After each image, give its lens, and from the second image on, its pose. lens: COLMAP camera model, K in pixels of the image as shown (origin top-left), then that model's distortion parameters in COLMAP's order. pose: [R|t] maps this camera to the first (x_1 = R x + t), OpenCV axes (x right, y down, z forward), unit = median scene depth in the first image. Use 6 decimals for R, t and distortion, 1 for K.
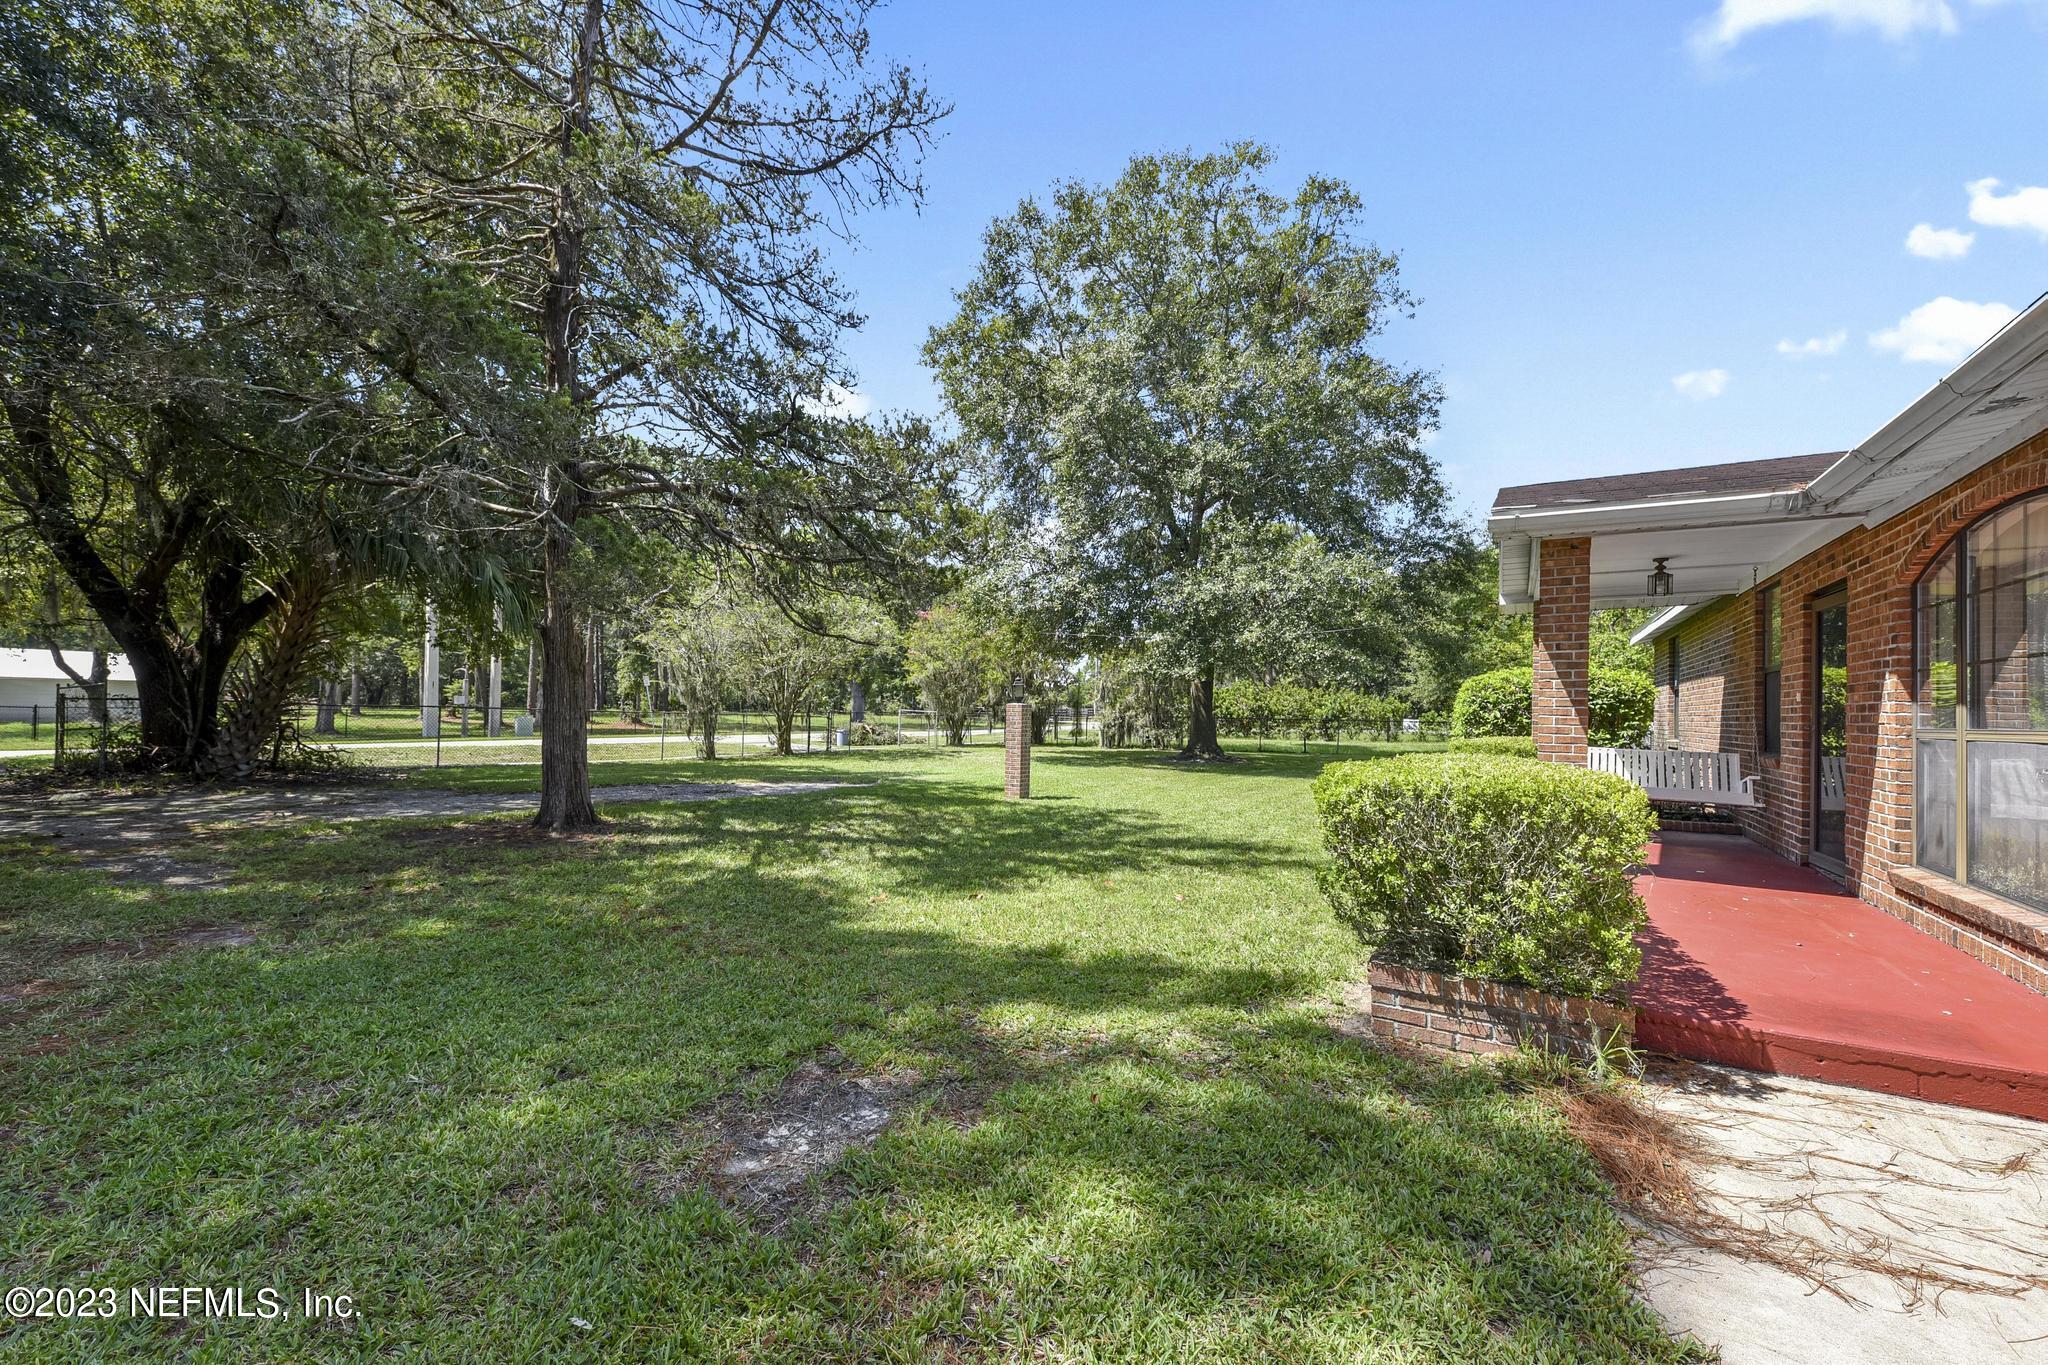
lens RADIAL K [[812.1, 0, 1027.4], [0, 812.1, 707.1], [0, 0, 1]] dist [-0.000476, -0.000110]
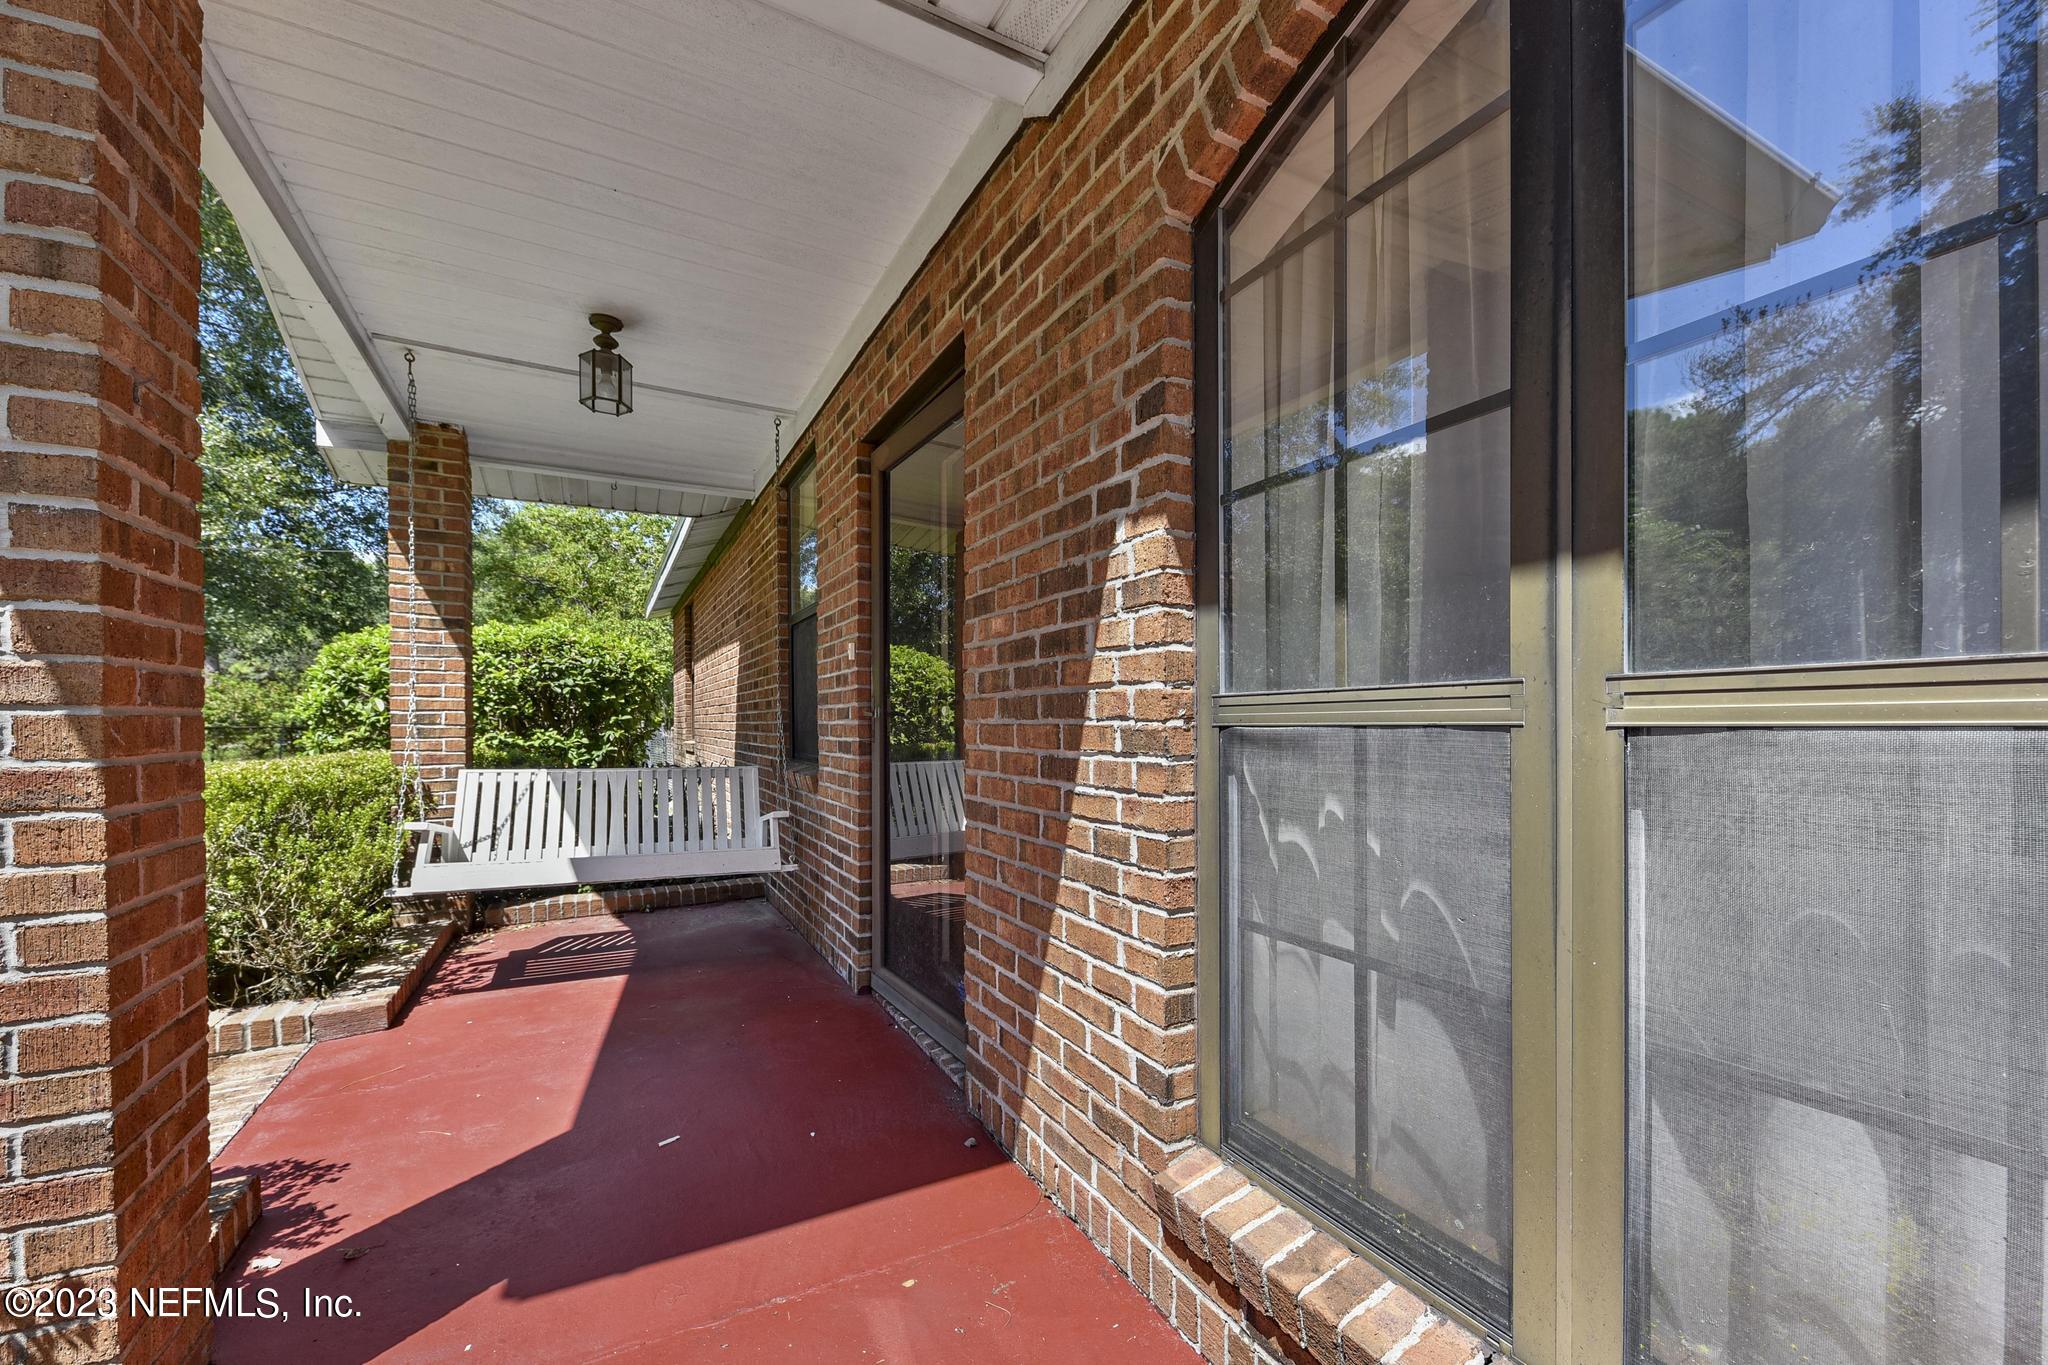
lens RADIAL K [[812.1, 0, 1027.4], [0, 812.1, 707.1], [0, 0, 1]] dist [-0.000476, -0.000110]
pose [[0.508925, -0.003832, 0.860803, 0.561045], [0.007773, 0.999970, -0.000144, 0.021583], [-0.860776, 0.006764, 0.508939, 0.636039]]
